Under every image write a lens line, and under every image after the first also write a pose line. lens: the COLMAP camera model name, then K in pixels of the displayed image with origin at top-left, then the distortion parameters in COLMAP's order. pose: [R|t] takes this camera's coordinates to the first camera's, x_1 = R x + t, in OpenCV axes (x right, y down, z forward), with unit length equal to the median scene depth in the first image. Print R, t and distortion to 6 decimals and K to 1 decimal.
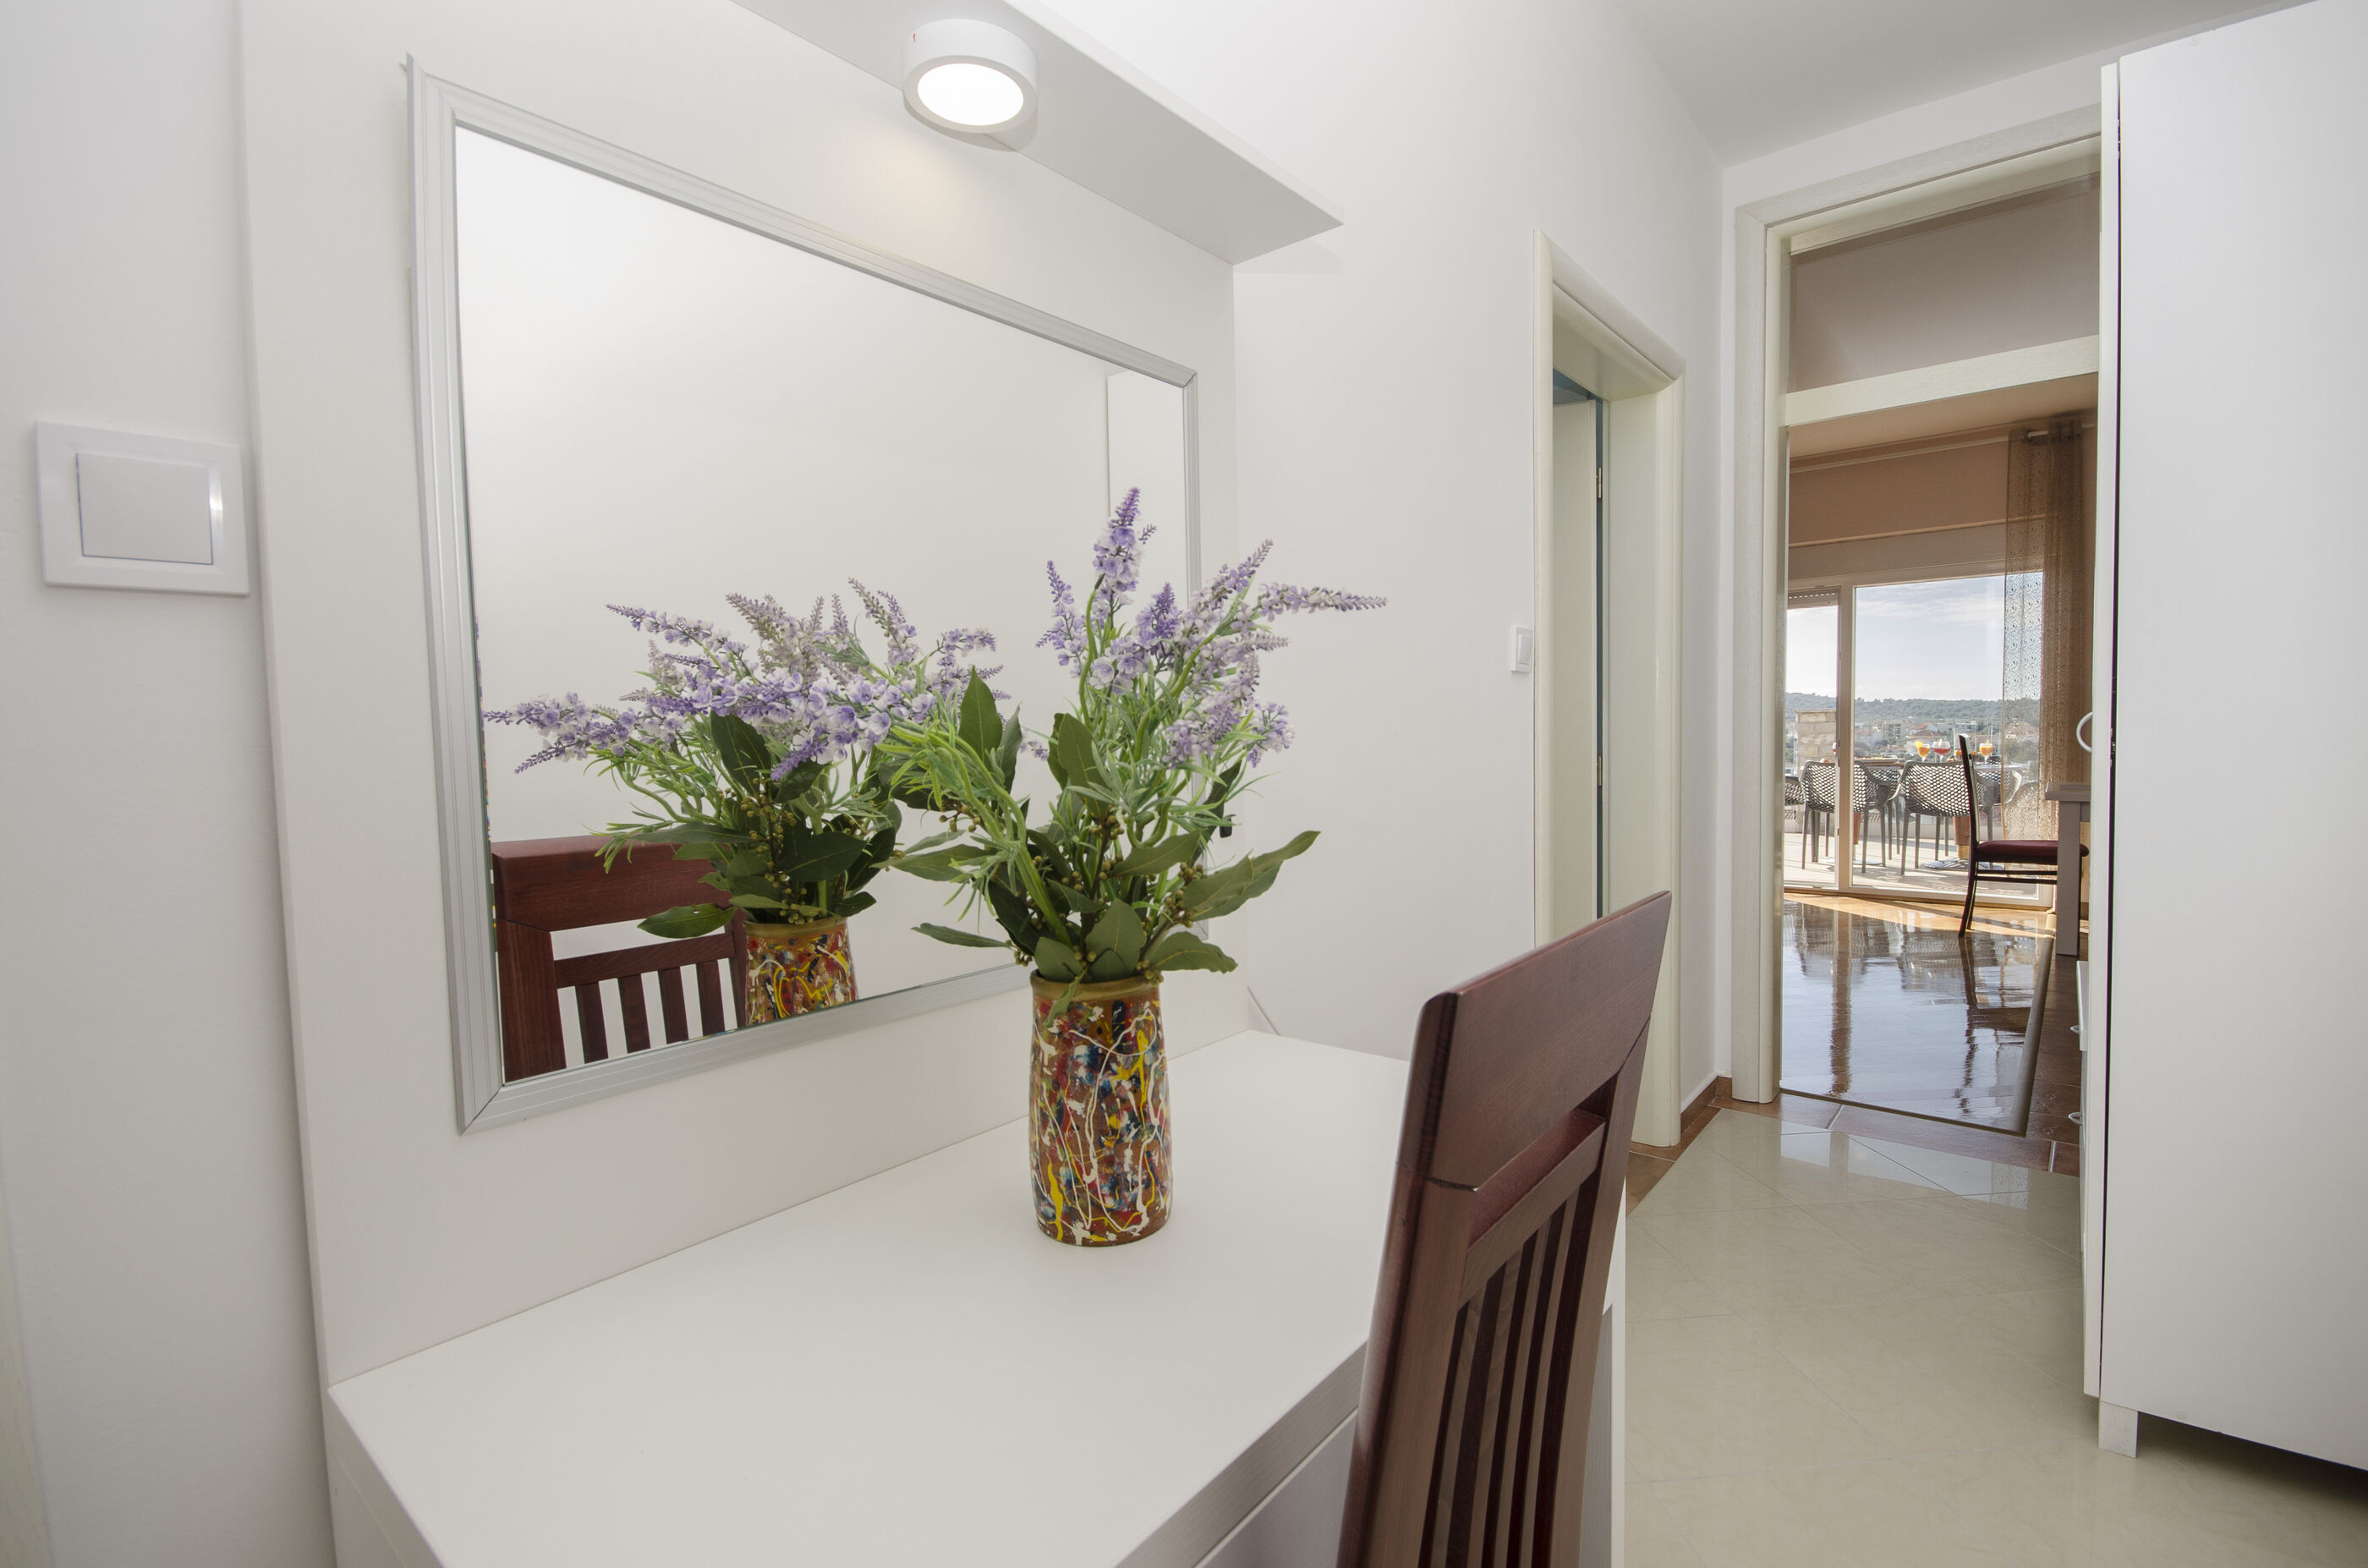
lens RADIAL K [[1054.3, 0, 1180.4], [0, 1054.3, 779.5], [0, 0, 1]] dist [0.008151, -0.007249]
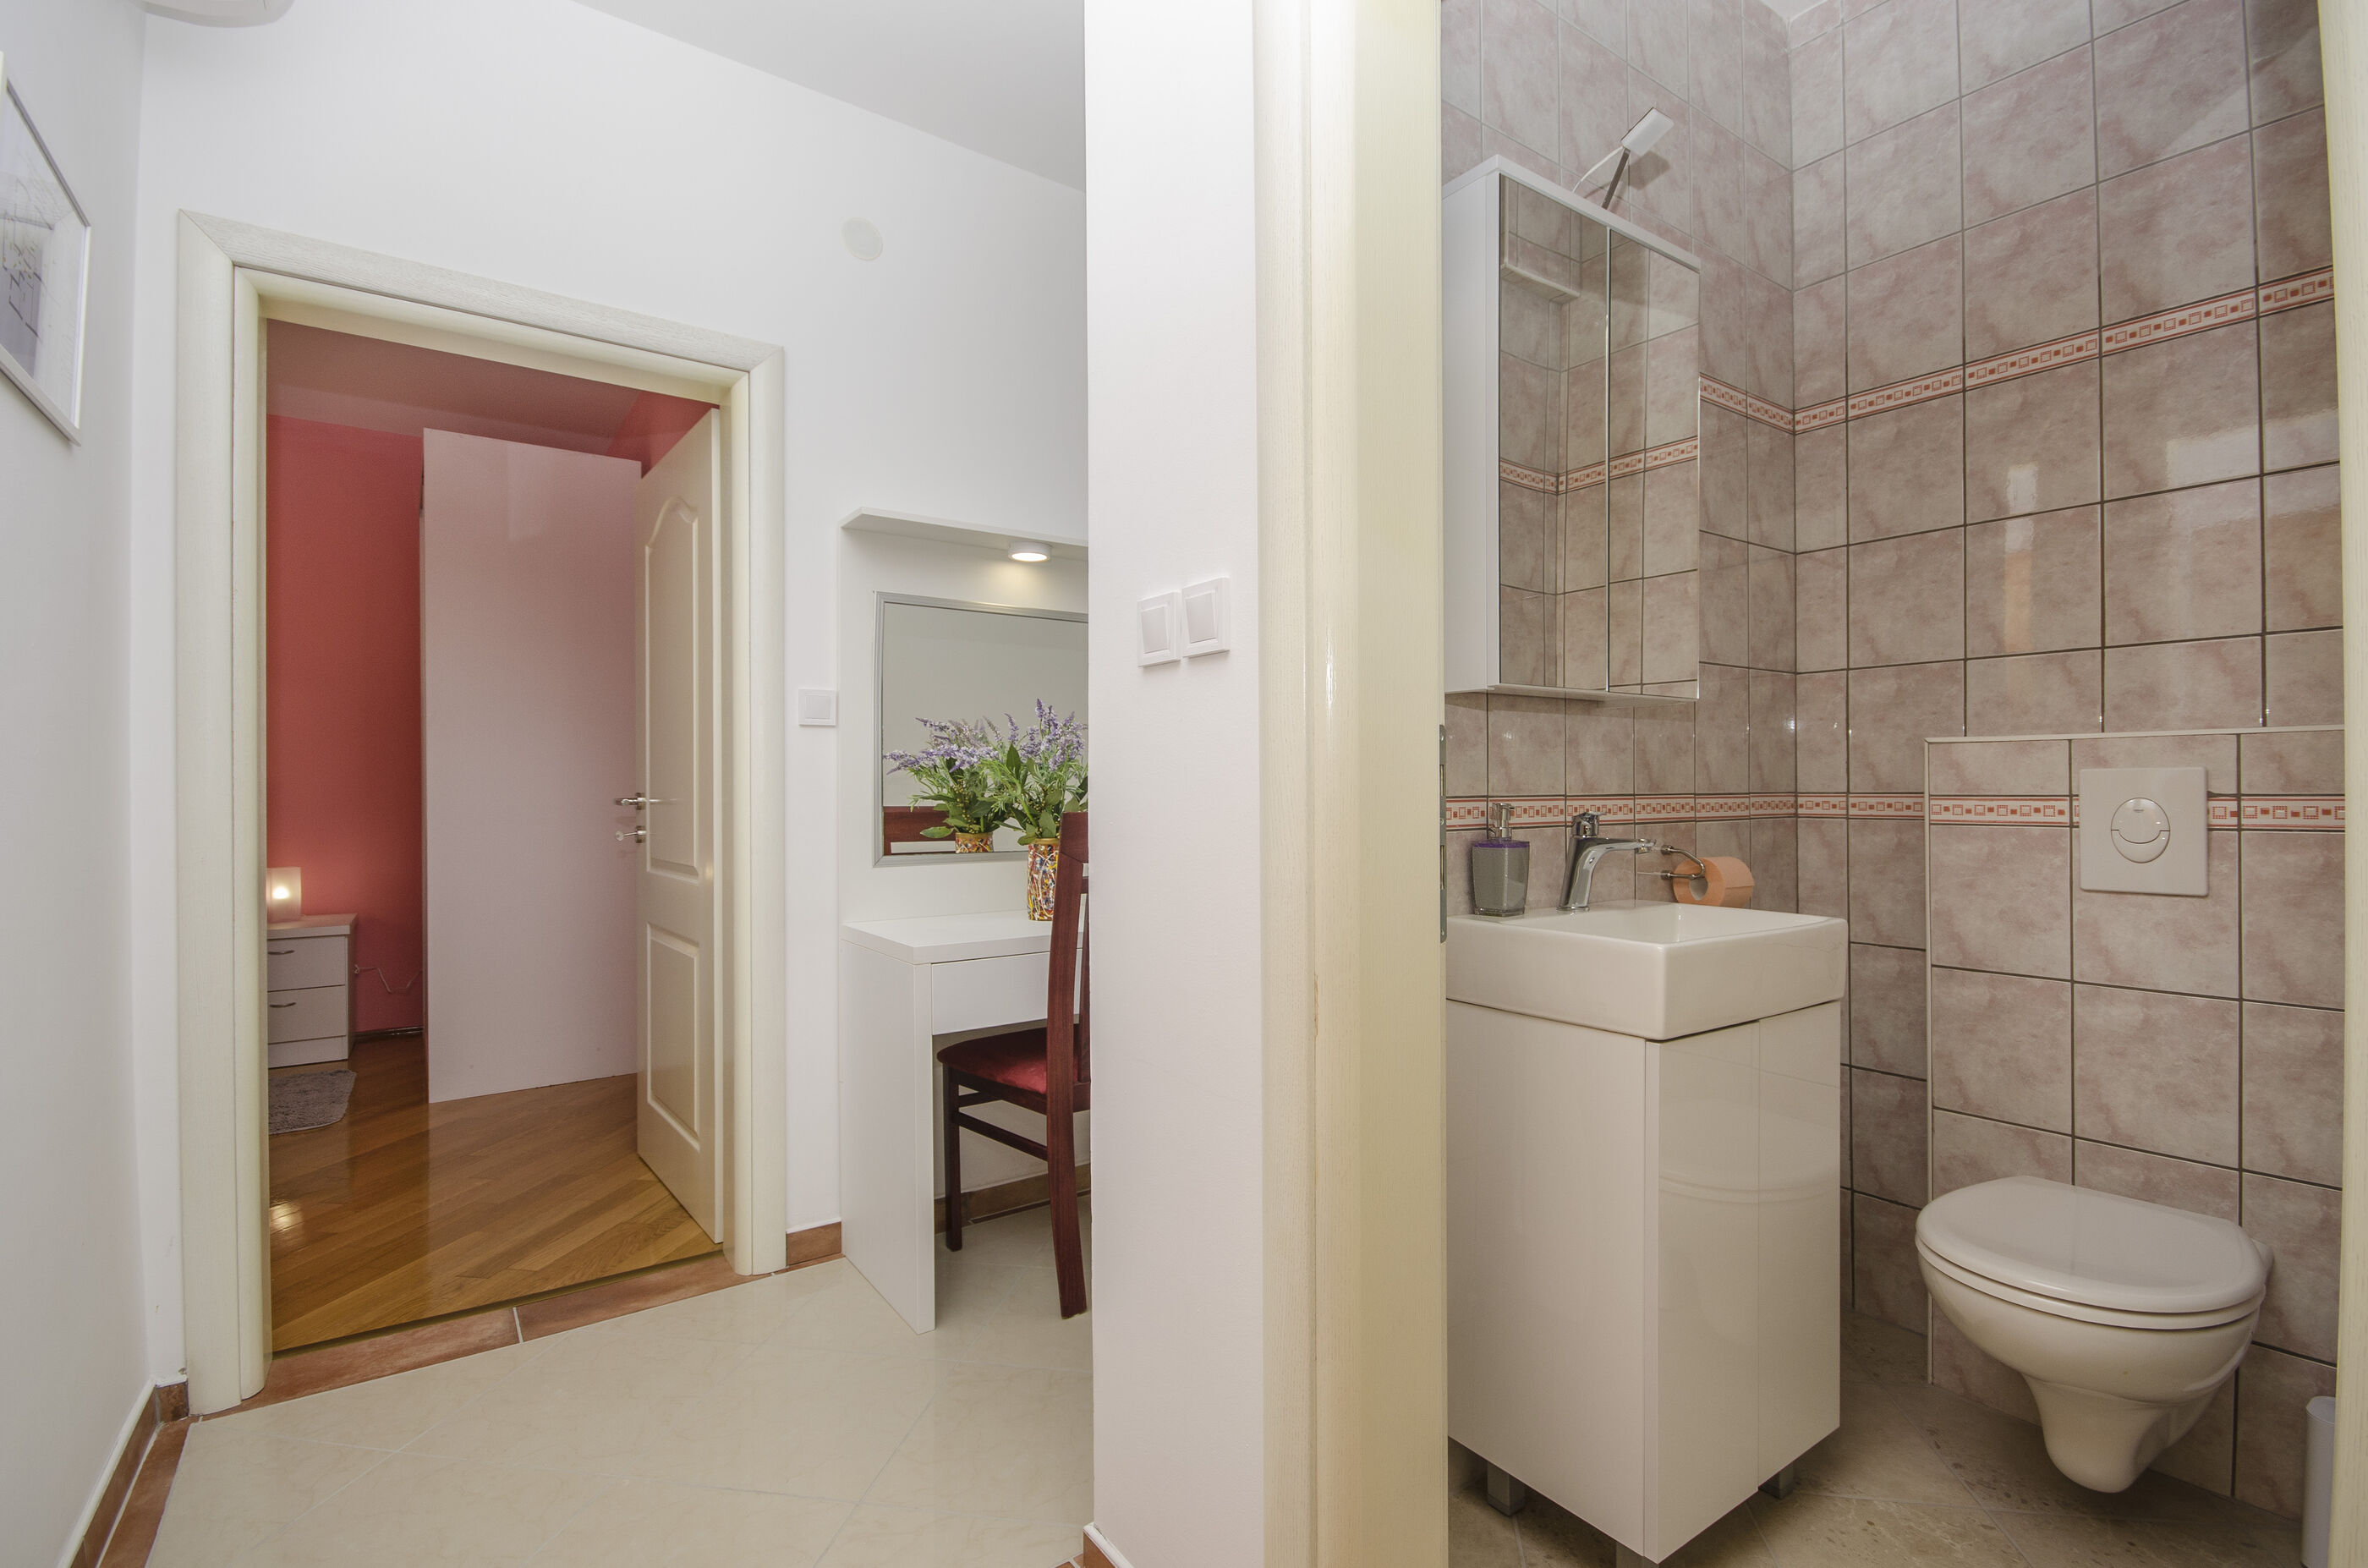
lens RADIAL K [[1054.3, 0, 1199.2], [0, 1054.3, 784.7], [0, 0, 1]] dist [0.008151, -0.007249]
pose [[0.969055, 0.012831, -0.246510, 0.920525], [-0.023344, 0.998936, -0.039771, 0.108733], [0.245738, 0.044295, 0.968324, -1.592155]]
